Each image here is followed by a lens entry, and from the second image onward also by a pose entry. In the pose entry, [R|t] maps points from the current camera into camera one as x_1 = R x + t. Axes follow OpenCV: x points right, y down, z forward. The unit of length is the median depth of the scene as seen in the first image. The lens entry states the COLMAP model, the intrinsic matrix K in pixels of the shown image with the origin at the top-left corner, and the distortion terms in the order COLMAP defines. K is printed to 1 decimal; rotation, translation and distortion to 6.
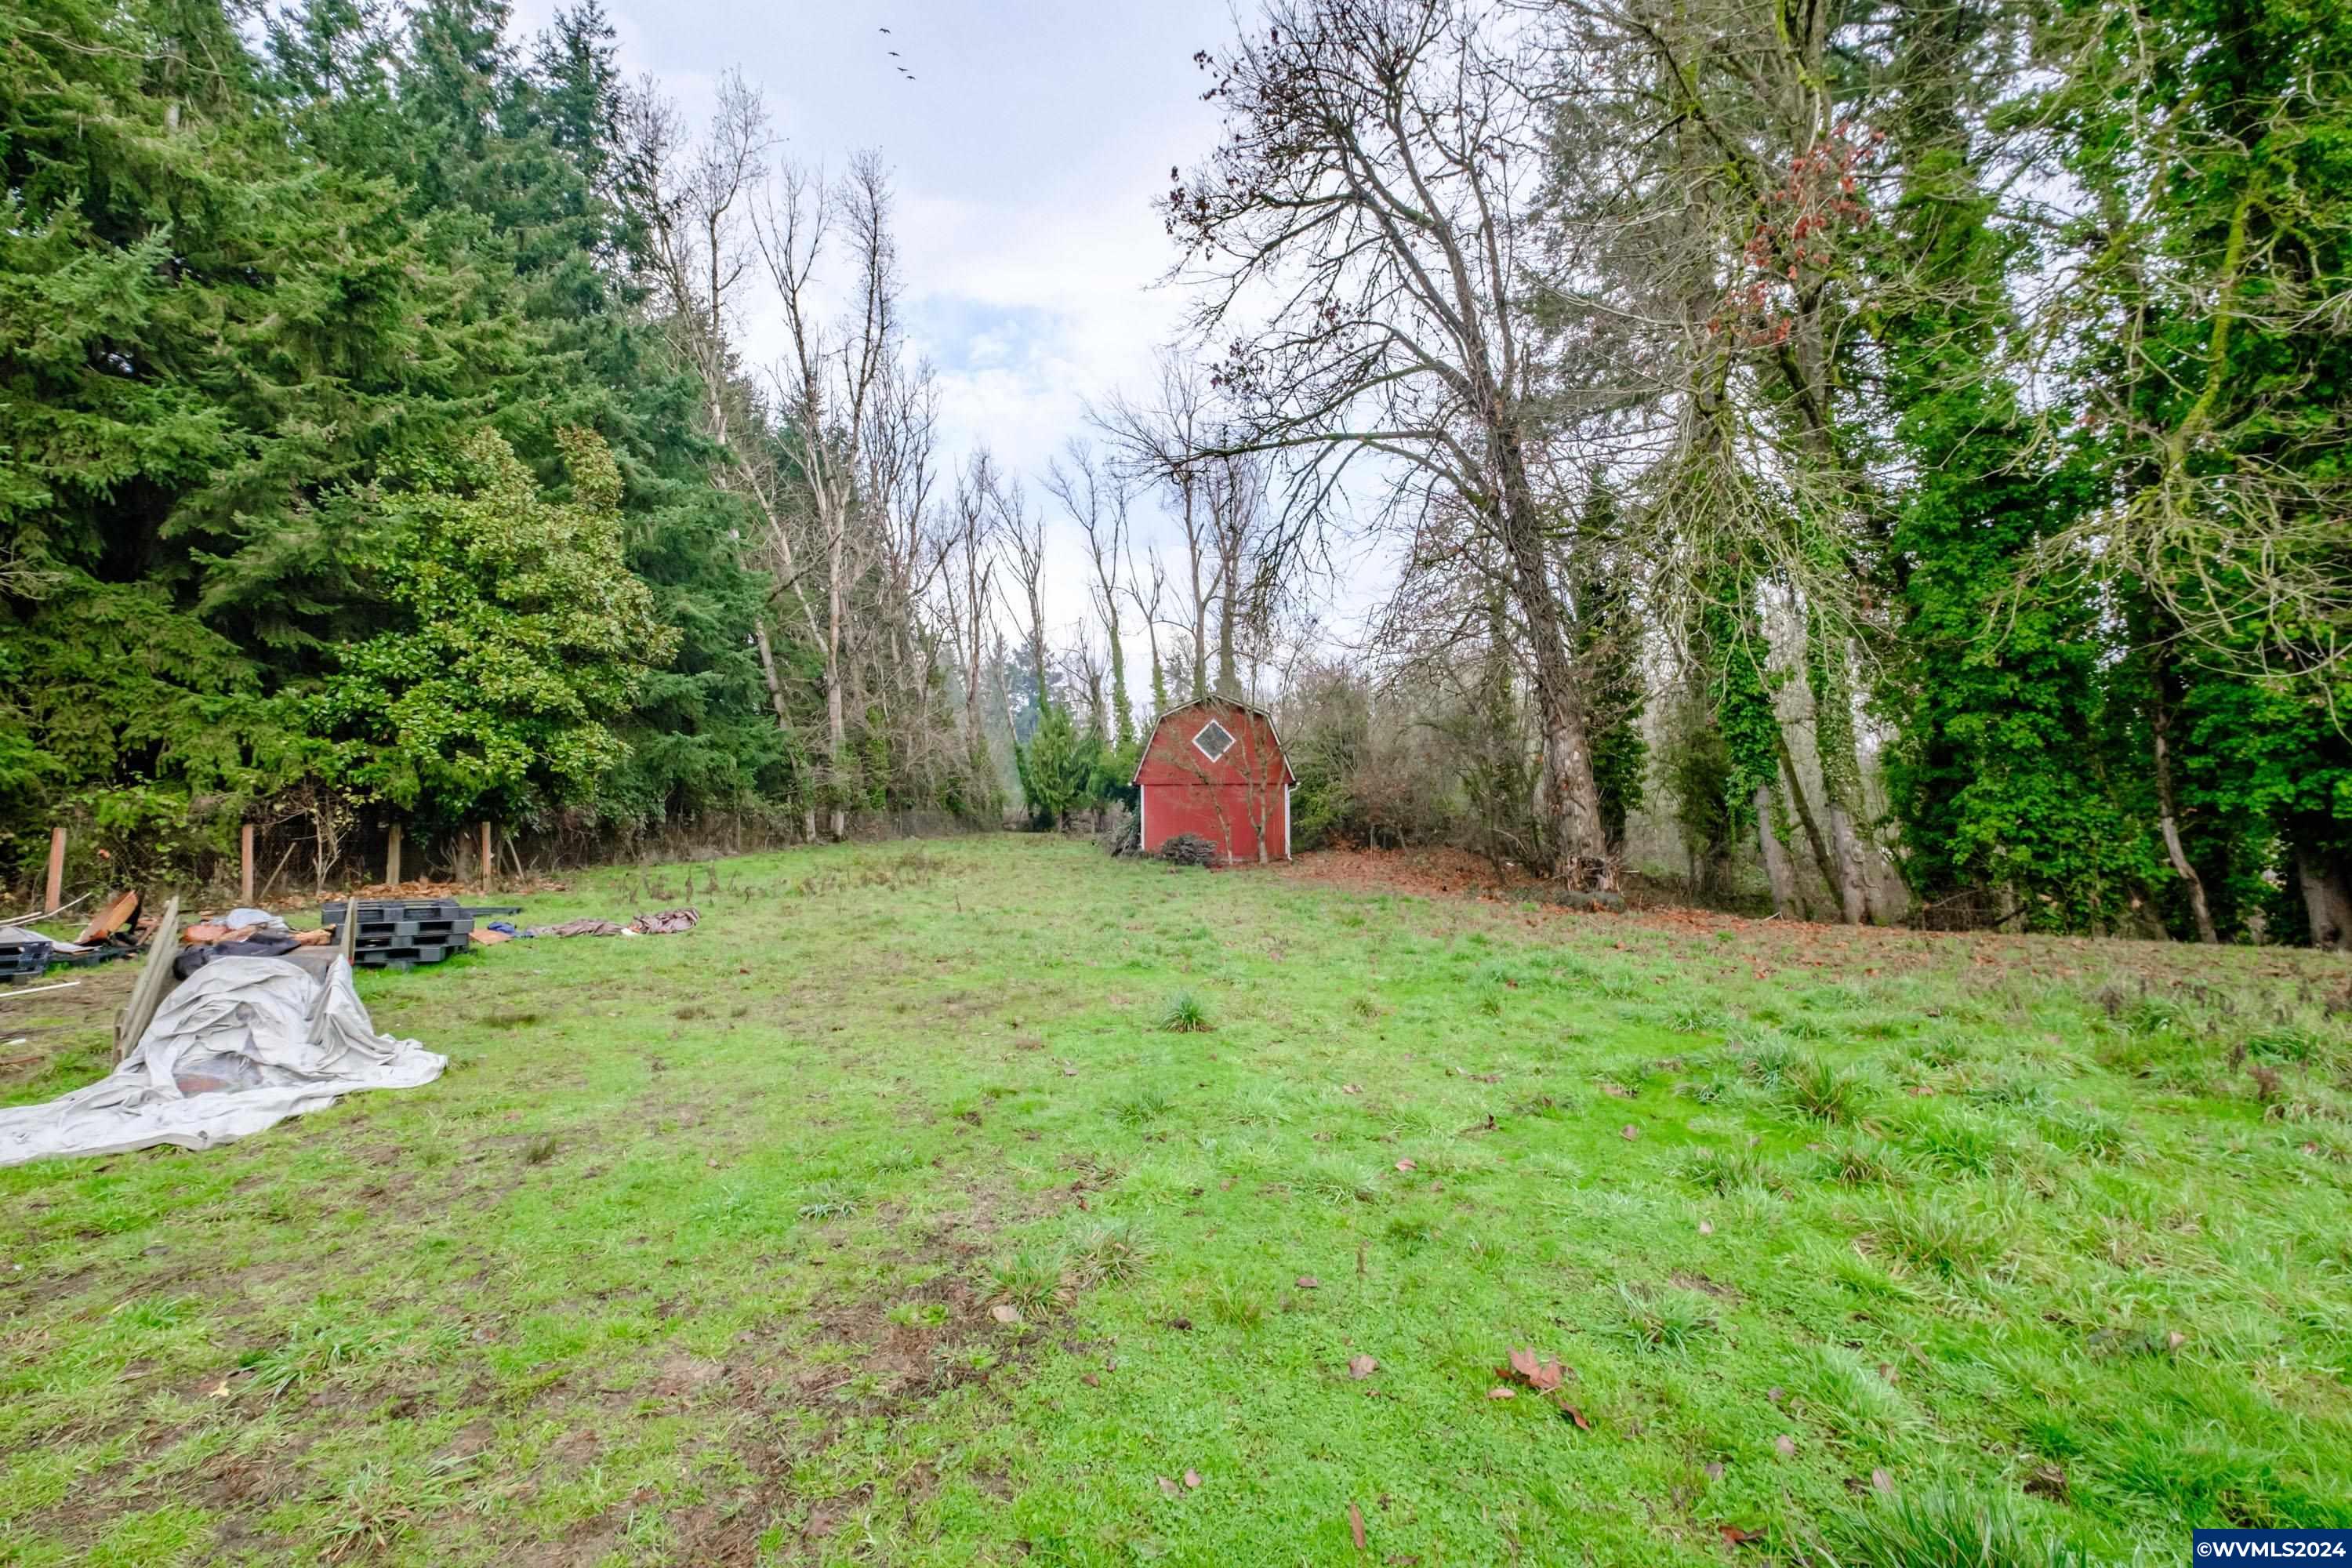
lens RADIAL K [[1026.9, 0, 1164.7], [0, 1026.9, 790.6], [0, 0, 1]] dist [-0.020568, -0.000153]
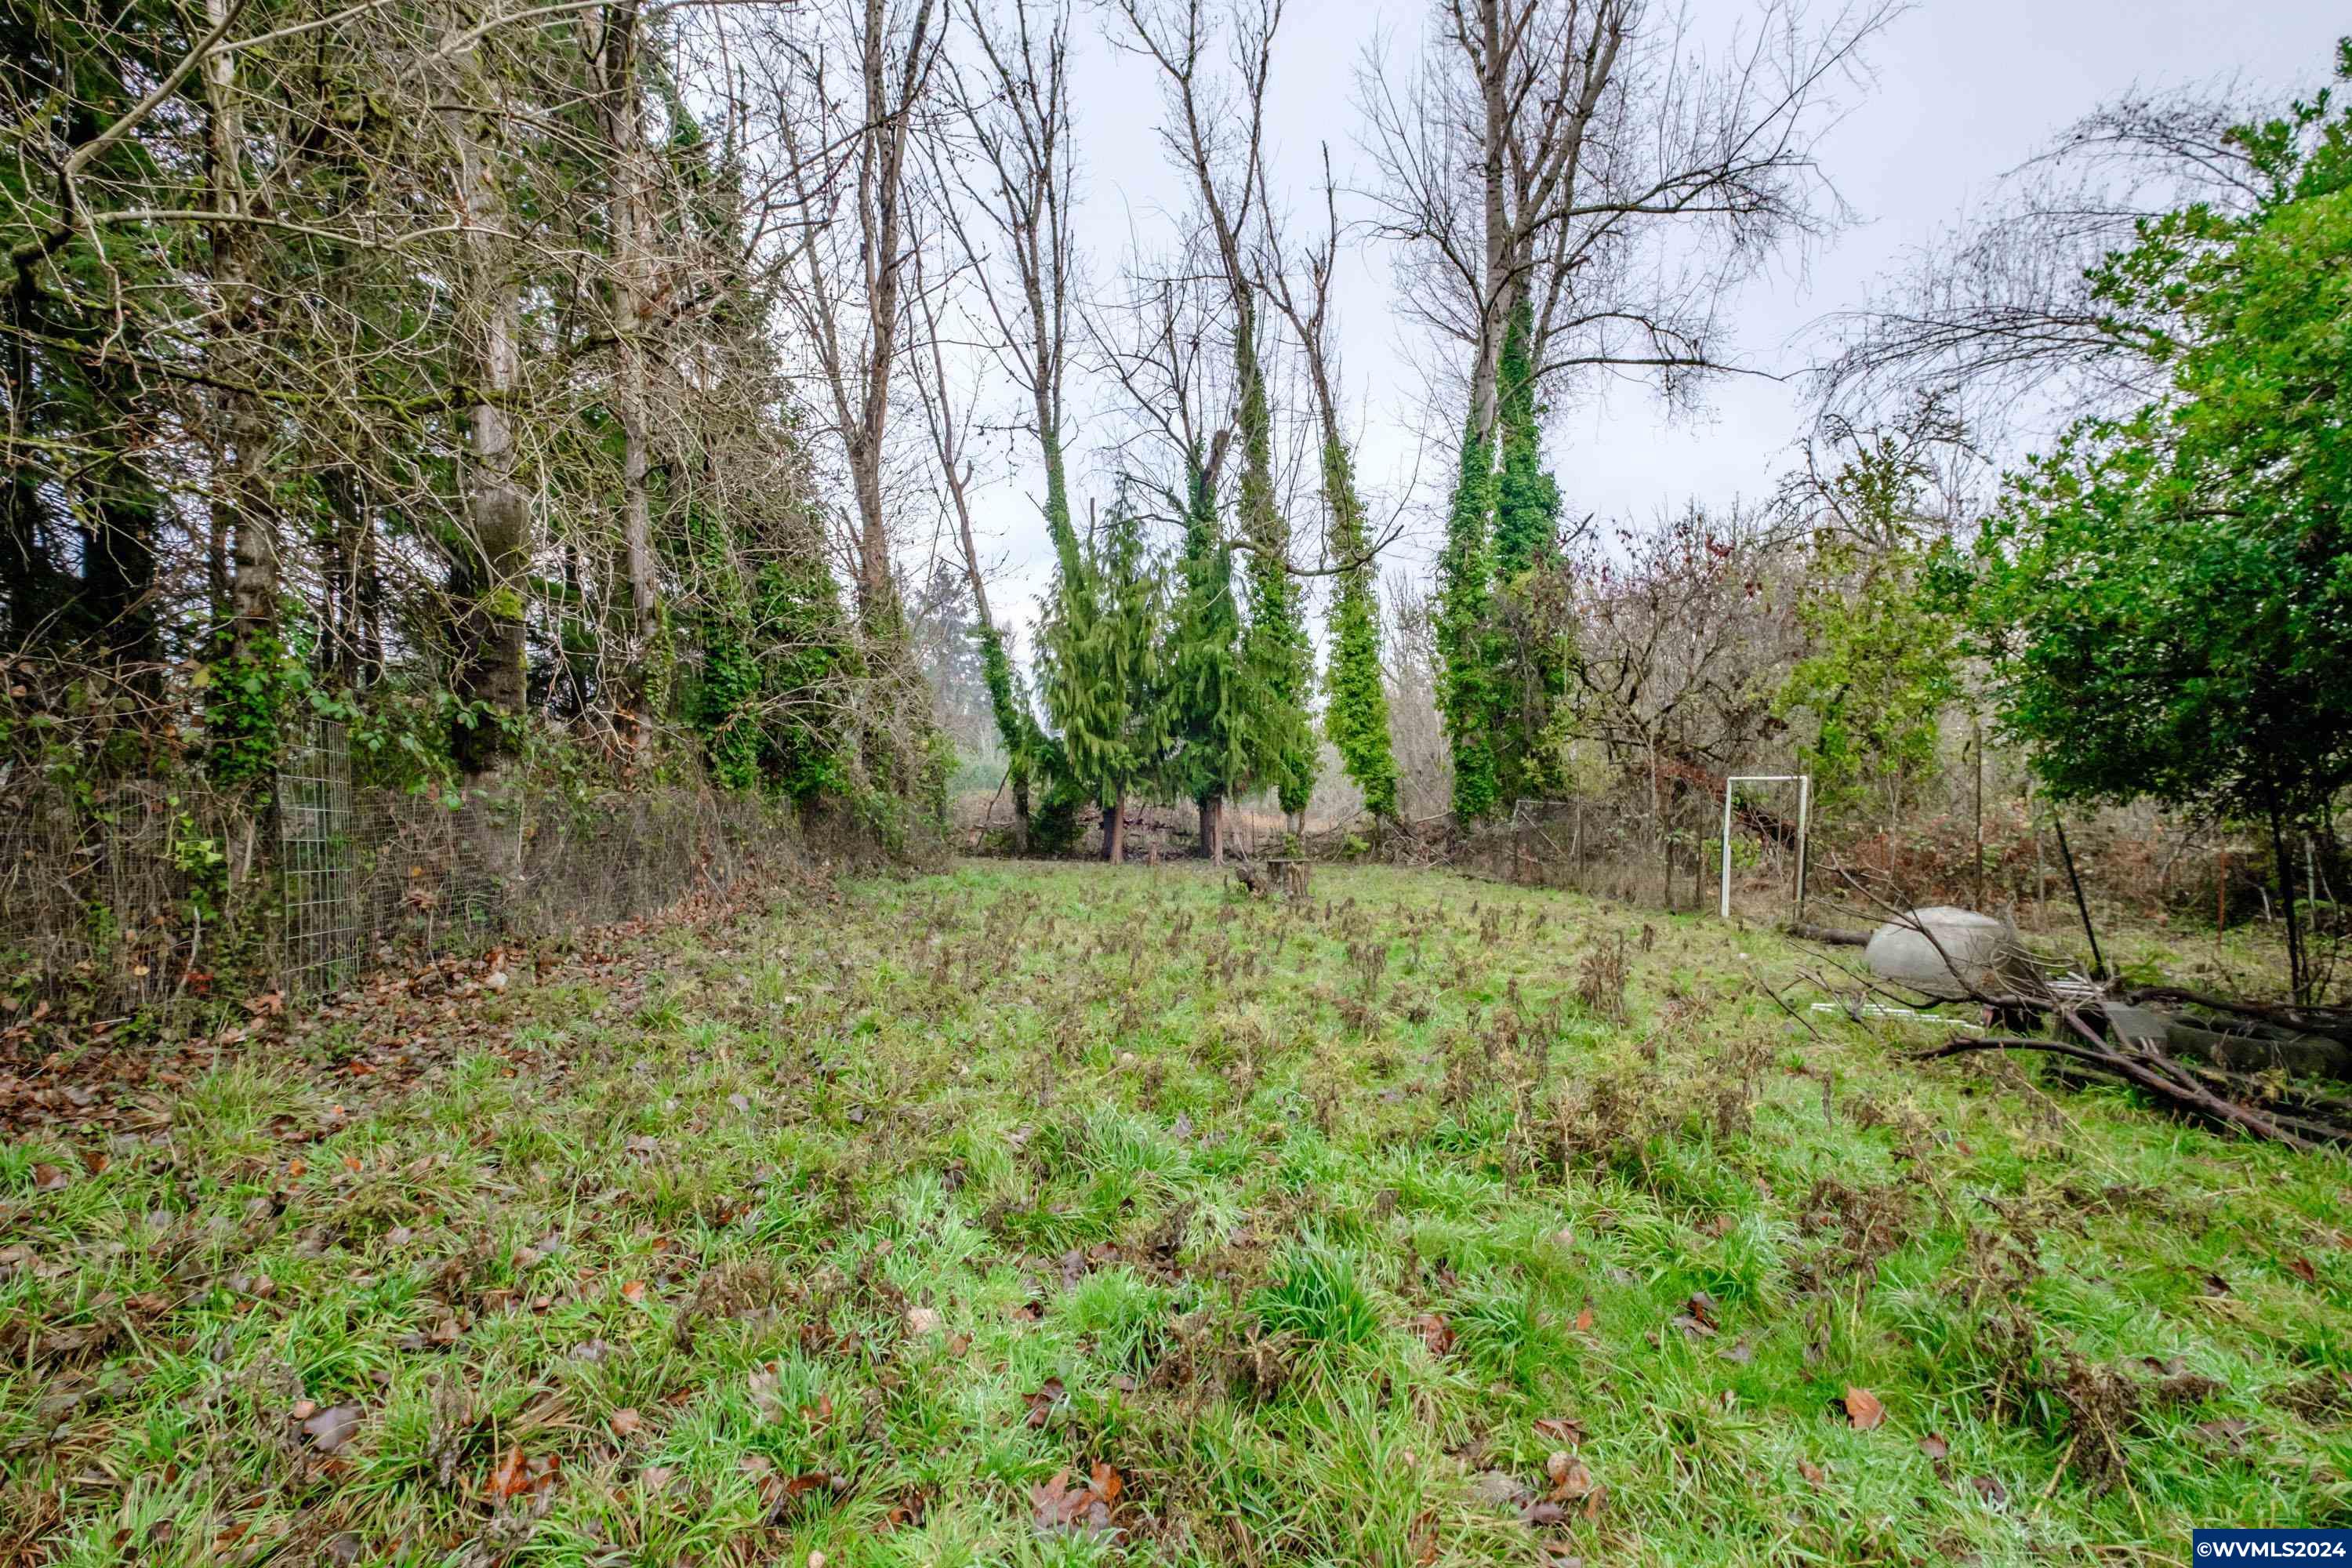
lens RADIAL K [[1026.9, 0, 1176.7], [0, 1026.9, 764.0], [0, 0, 1]] dist [-0.020568, -0.000153]
pose [[0.993803, 0.005232, 0.111034, -0.192808], [-0.002339, 0.999655, -0.026166, 0.026363], [-0.111133, 0.025744, 0.993472, 1.024176]]
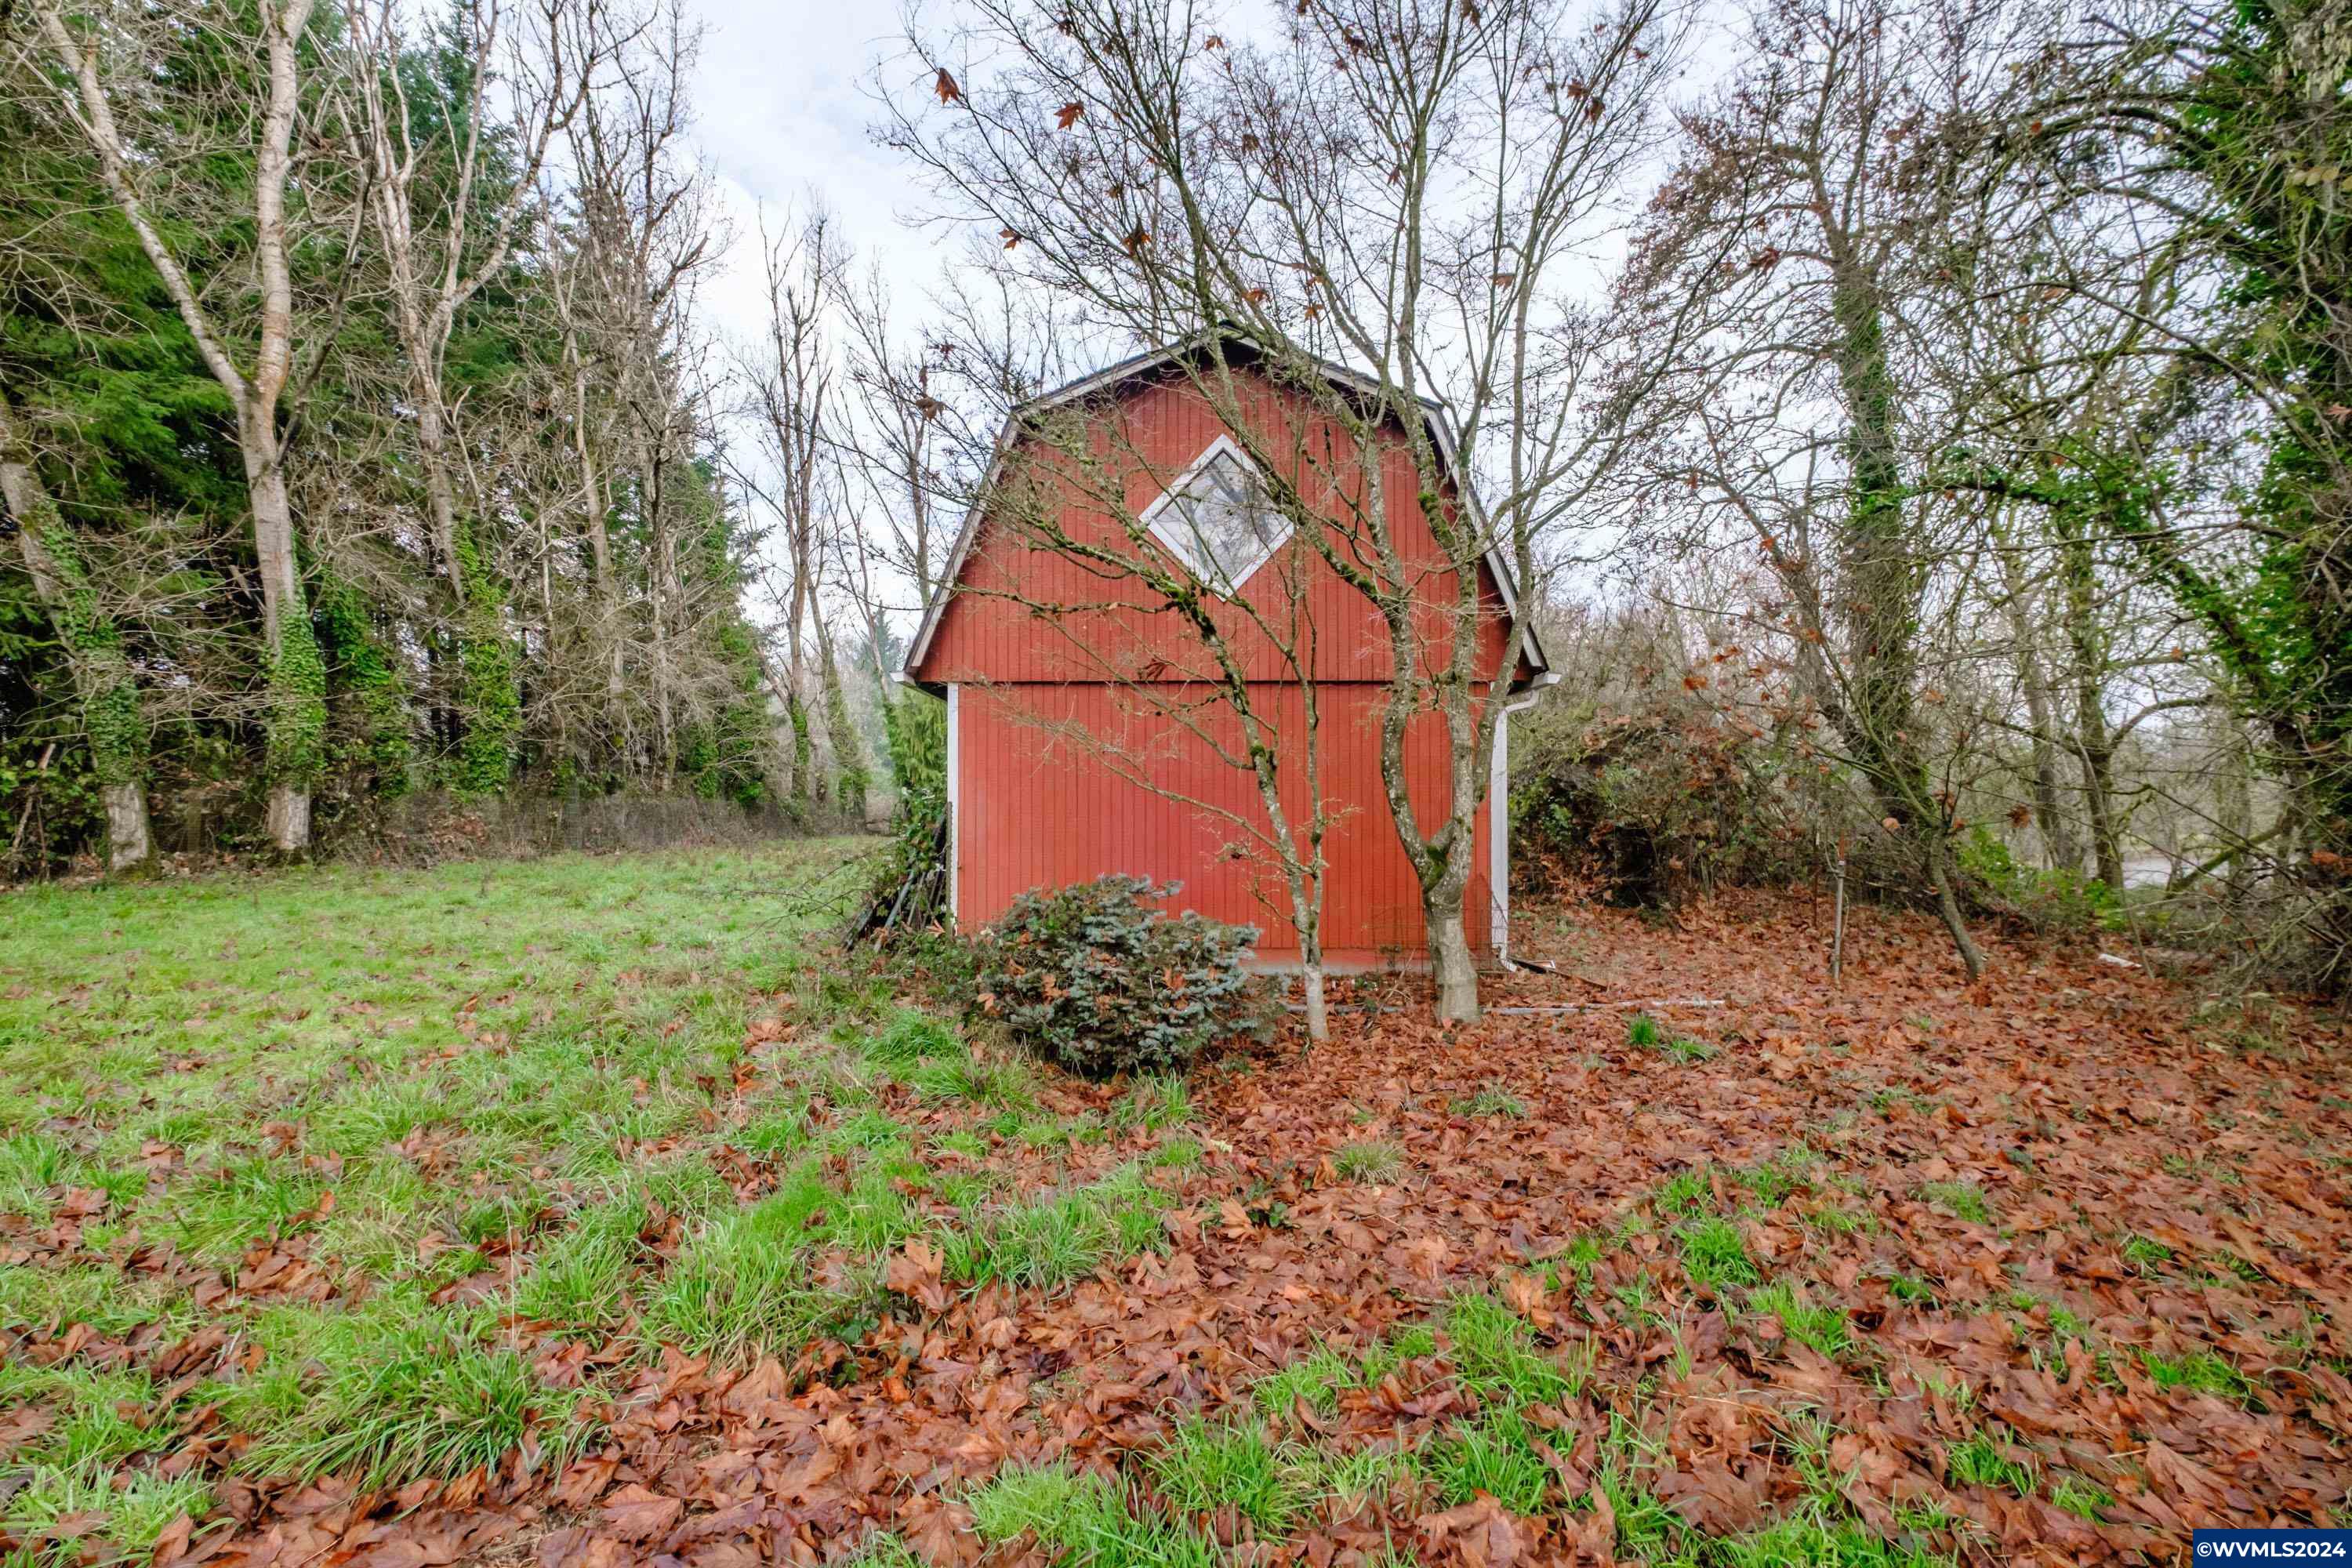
lens RADIAL K [[1026.9, 0, 1182.8], [0, 1026.9, 793.7], [0, 0, 1]] dist [-0.020568, -0.000153]
pose [[0.999066, 0.005236, 0.042890, 0.023920], [-0.005429, 0.999976, 0.004393, 0.017536], [-0.042866, -0.004622, 0.999070, 0.575393]]
